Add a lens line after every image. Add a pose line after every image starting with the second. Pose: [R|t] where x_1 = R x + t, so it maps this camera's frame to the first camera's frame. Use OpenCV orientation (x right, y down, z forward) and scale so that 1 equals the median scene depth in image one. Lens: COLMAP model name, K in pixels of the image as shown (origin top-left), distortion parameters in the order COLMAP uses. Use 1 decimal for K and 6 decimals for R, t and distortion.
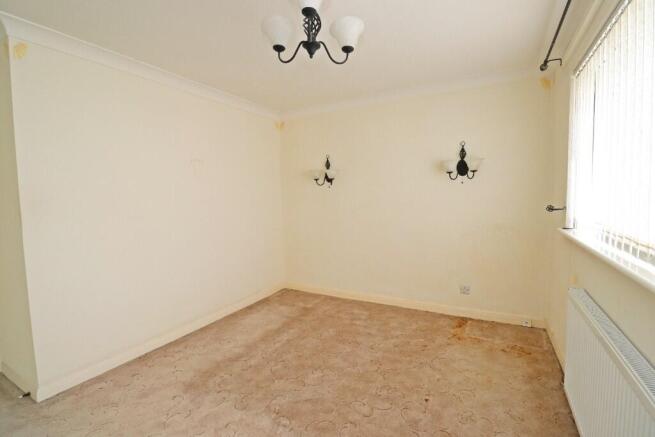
lens RADIAL K [[302.3, 0, 326.9], [0, 302.3, 215.0], [0, 0, 1]] dist [-0.004581, -0.001095]
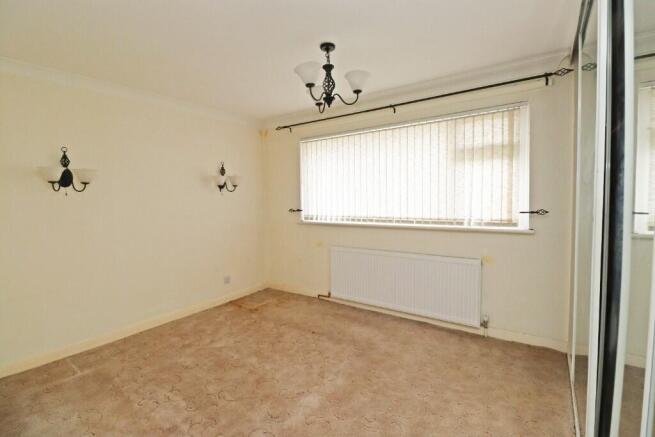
lens RADIAL K [[302.3, 0, 326.3], [0, 302.3, 214.6], [0, 0, 1]] dist [-0.004581, -0.001095]
pose [[0.116902, -0.028622, 0.992731, -0.756529], [0.088733, 0.995888, 0.018264, -0.008557], [-0.989172, 0.085953, 0.118961, 0.438555]]
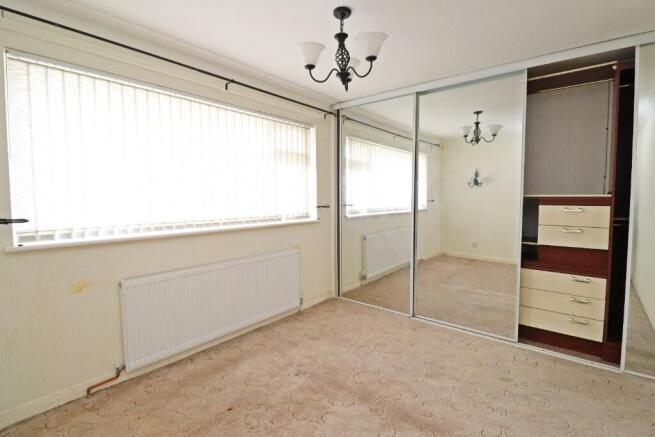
lens RADIAL K [[302.3, 0, 326.5], [0, 302.3, 220.1], [0, 0, 1]] dist [-0.004581, -0.001095]
pose [[-0.976196, 0.026653, 0.215248, -0.127351], [0.057104, 0.988991, 0.136517, -0.056447], [-0.209240, 0.145559, -0.966970, 1.111947]]
